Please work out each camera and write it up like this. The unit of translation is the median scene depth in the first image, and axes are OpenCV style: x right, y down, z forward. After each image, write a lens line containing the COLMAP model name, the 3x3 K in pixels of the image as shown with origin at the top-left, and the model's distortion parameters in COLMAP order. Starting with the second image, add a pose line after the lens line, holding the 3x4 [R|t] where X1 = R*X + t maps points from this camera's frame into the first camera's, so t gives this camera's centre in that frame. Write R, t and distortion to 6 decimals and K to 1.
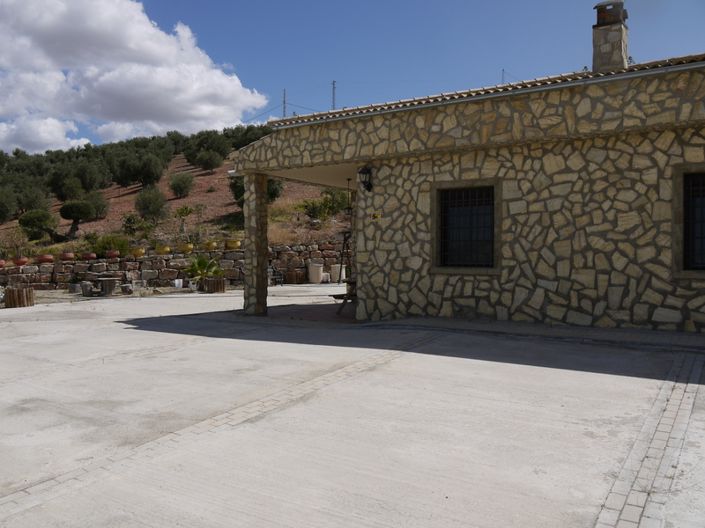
lens RADIAL K [[585.1, 0, 357.7], [0, 585.1, 267.7], [0, 0, 1]] dist [0.004545, -0.014794]
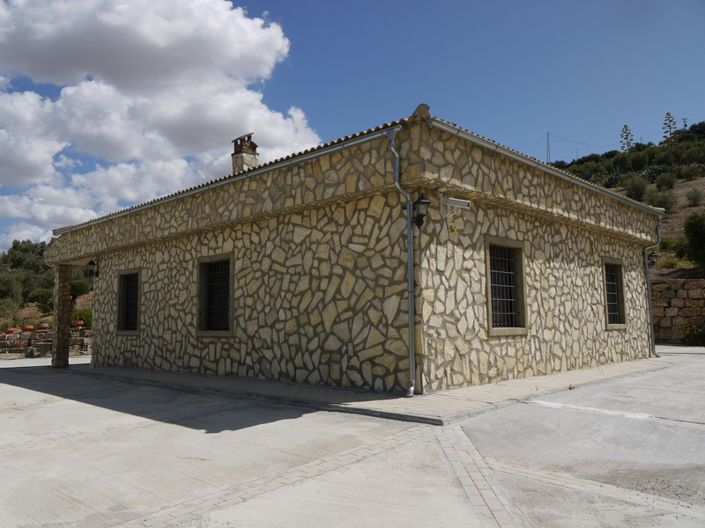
lens RADIAL K [[585.1, 0, 349.1], [0, 585.1, 269.3], [0, 0, 1]] dist [0.004545, -0.014794]
pose [[0.980827, -0.033970, -0.191899, 0.957041], [0.012902, 0.993849, -0.109988, 0.014751], [0.194455, 0.105403, 0.975232, -0.280765]]
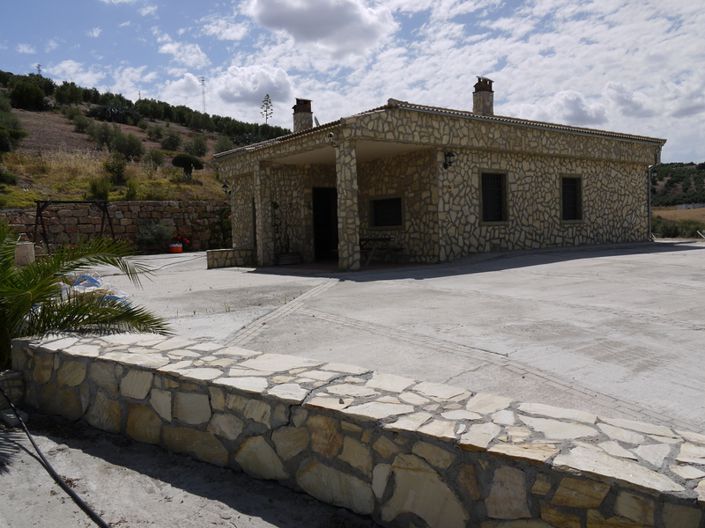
lens RADIAL K [[585.1, 0, 351.6], [0, 585.1, 261.0], [0, 0, 1]] dist [0.004545, -0.014794]
pose [[0.341747, -0.059483, 0.937908, -1.504052], [0.048783, 0.997772, 0.045505, 0.016895], [-0.938525, 0.030203, 0.343887, 0.791213]]
